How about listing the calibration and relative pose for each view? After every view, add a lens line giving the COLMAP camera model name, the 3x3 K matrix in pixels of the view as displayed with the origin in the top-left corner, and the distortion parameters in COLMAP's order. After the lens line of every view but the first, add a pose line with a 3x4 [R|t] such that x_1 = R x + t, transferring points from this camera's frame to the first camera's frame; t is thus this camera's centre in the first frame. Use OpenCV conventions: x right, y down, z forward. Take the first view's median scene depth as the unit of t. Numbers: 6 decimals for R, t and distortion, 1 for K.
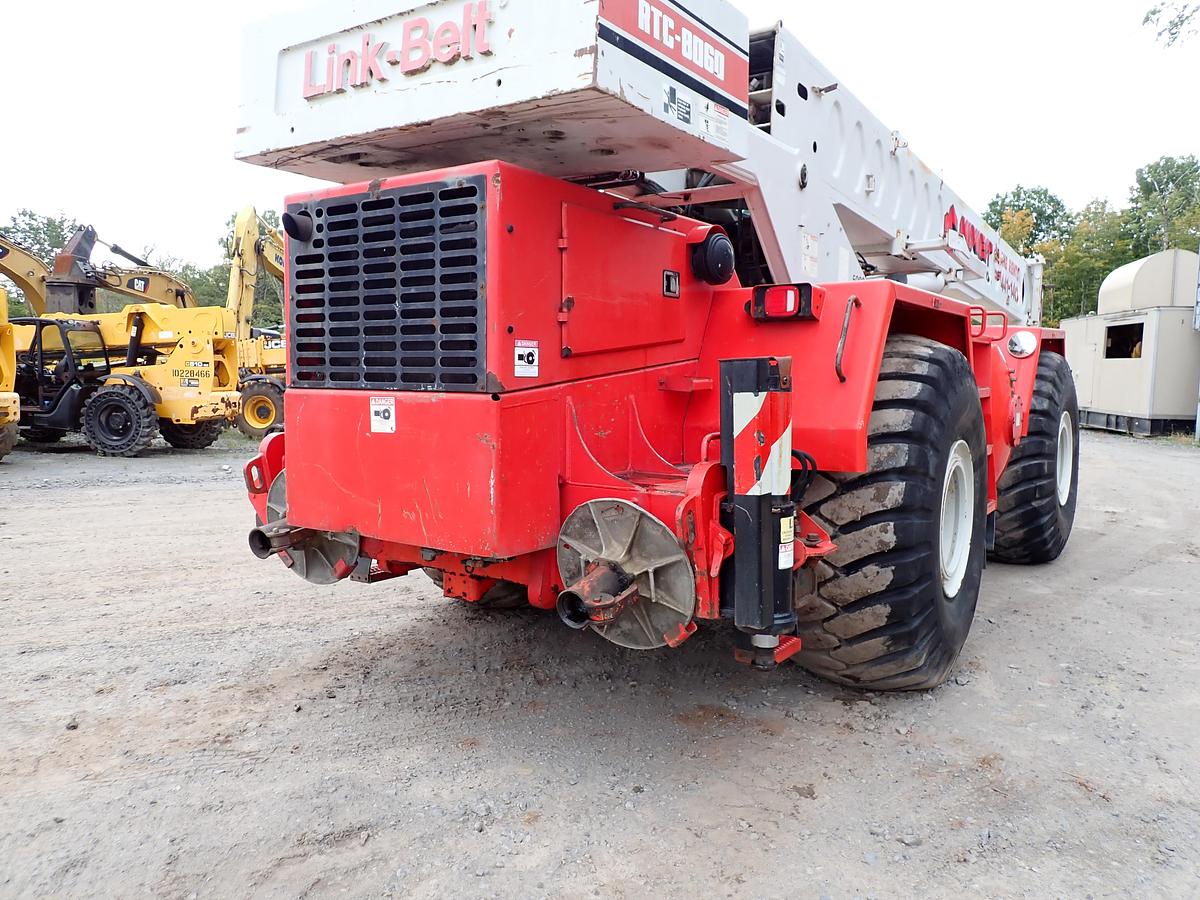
lens RADIAL K [[886.5, 0, 600.0], [0, 886.5, 450.0], [0, 0, 1]] dist [0.013895, -0.004173]
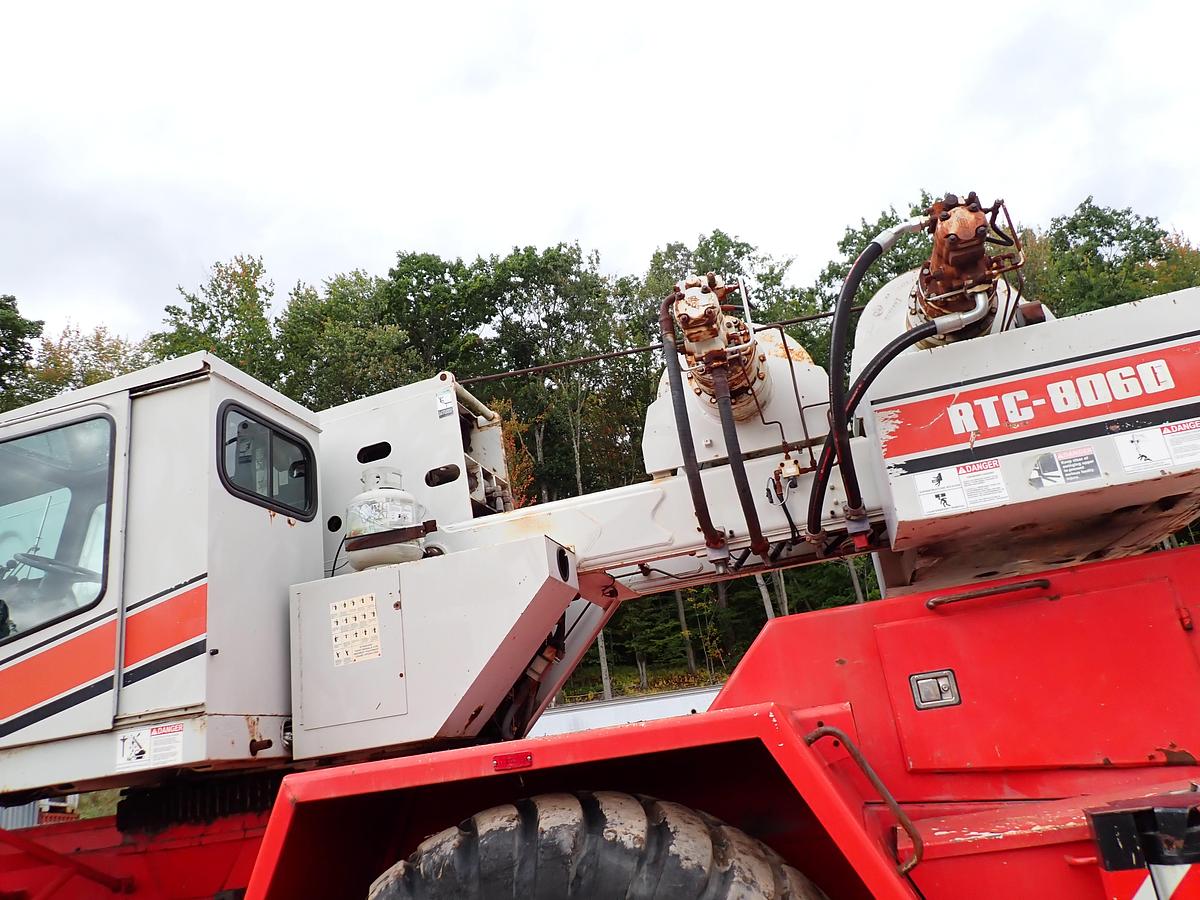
lens RADIAL K [[876.1, 0, 594.5], [0, 876.1, 451.6], [0, 0, 1]] dist [-0.002047, -0.001600]
pose [[0.301602, -0.363449, -0.881443, 0.651723], [0.040528, 0.928544, -0.369003, -0.096126], [0.952572, 0.075569, 0.294781, 0.280900]]
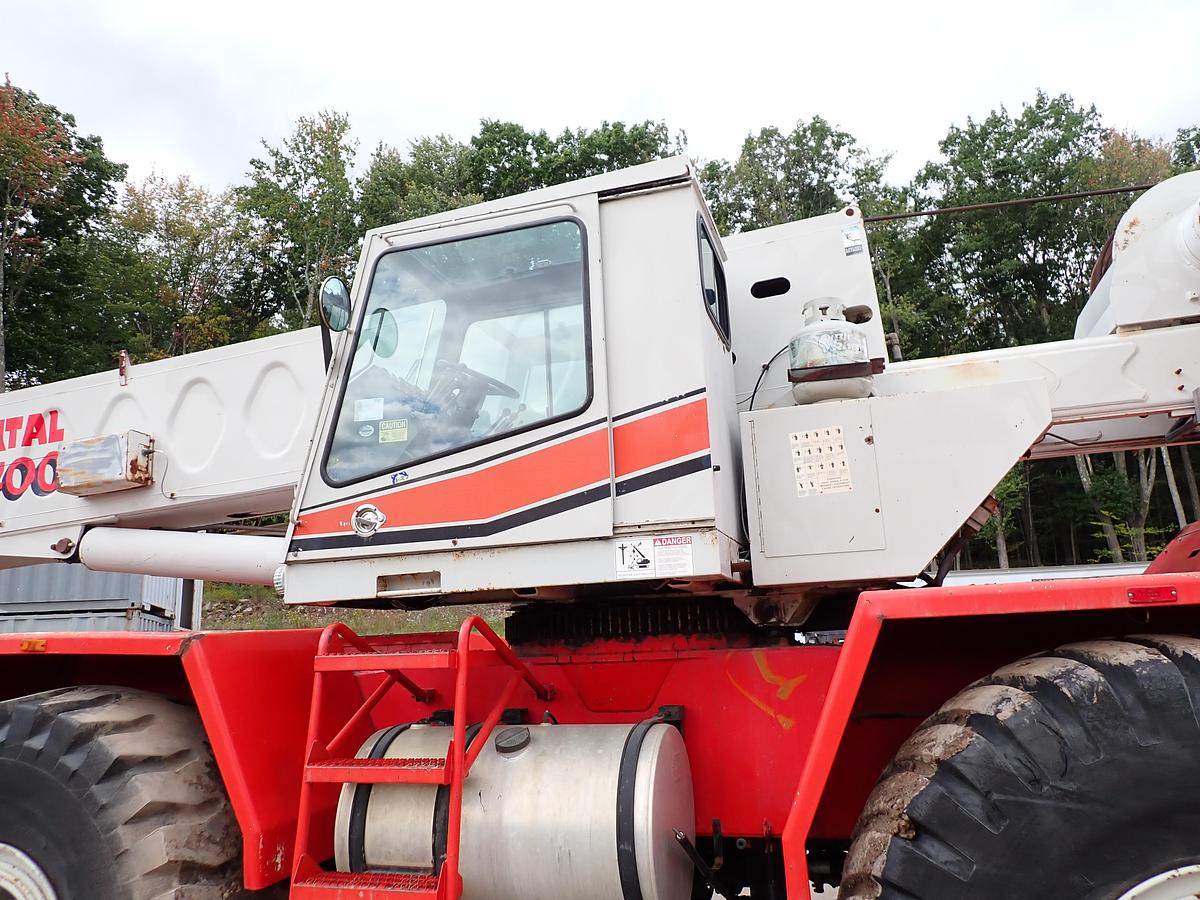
lens RADIAL K [[875.1, 0, 595.9], [0, 875.1, 446.2], [0, 0, 1]] dist [0.004443, -0.003747]
pose [[0.284862, -0.232429, -0.929963, 0.455690], [-0.050614, 0.965157, -0.256729, -0.044850], [0.957231, 0.120201, 0.263173, -0.145606]]
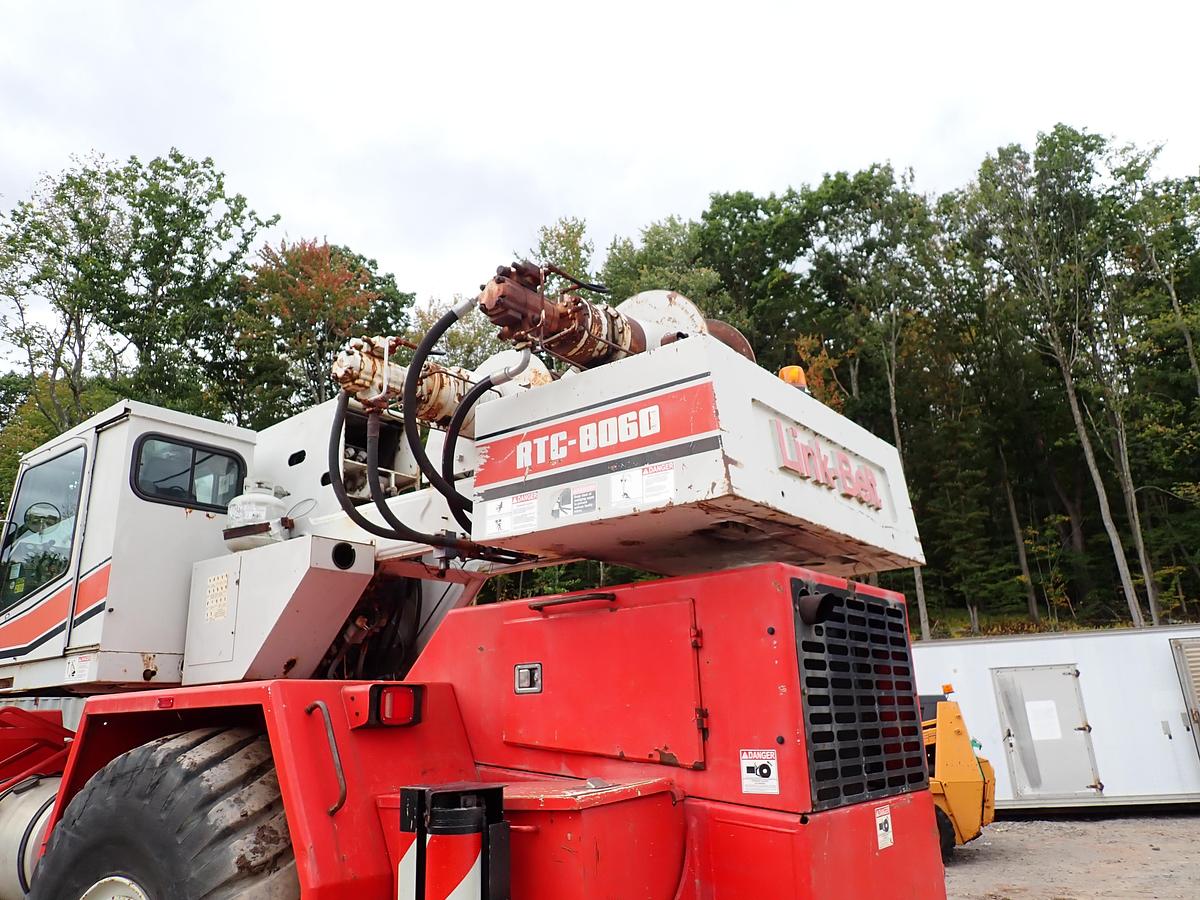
lens RADIAL K [[872.5, 0, 600.0], [0, 872.5, 450.0], [0, 0, 1]] dist [0.001431, -0.002068]
pose [[-0.078695, -0.296699, -0.951723, 0.954295], [-0.068423, 0.954040, -0.291763, -0.144670], [0.994548, 0.042159, -0.095379, 1.025063]]
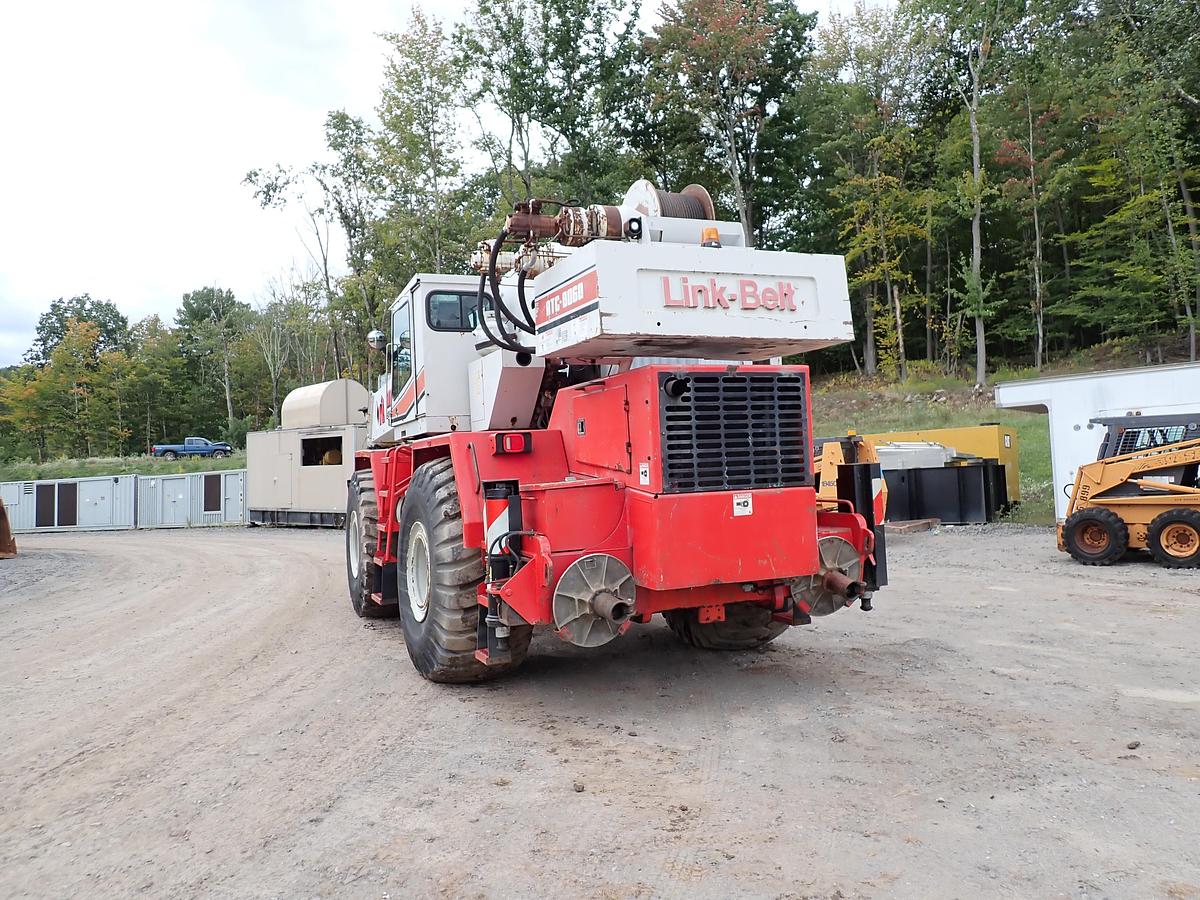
lens RADIAL K [[875.1, 0, 595.9], [0, 875.1, 446.2], [0, 0, 1]] dist [0.004443, -0.003747]
pose [[0.552045, -0.012869, 0.833715, -1.680487], [0.117210, 0.991150, -0.062311, -0.074492], [-0.825535, 0.132119, 0.548668, 0.303849]]
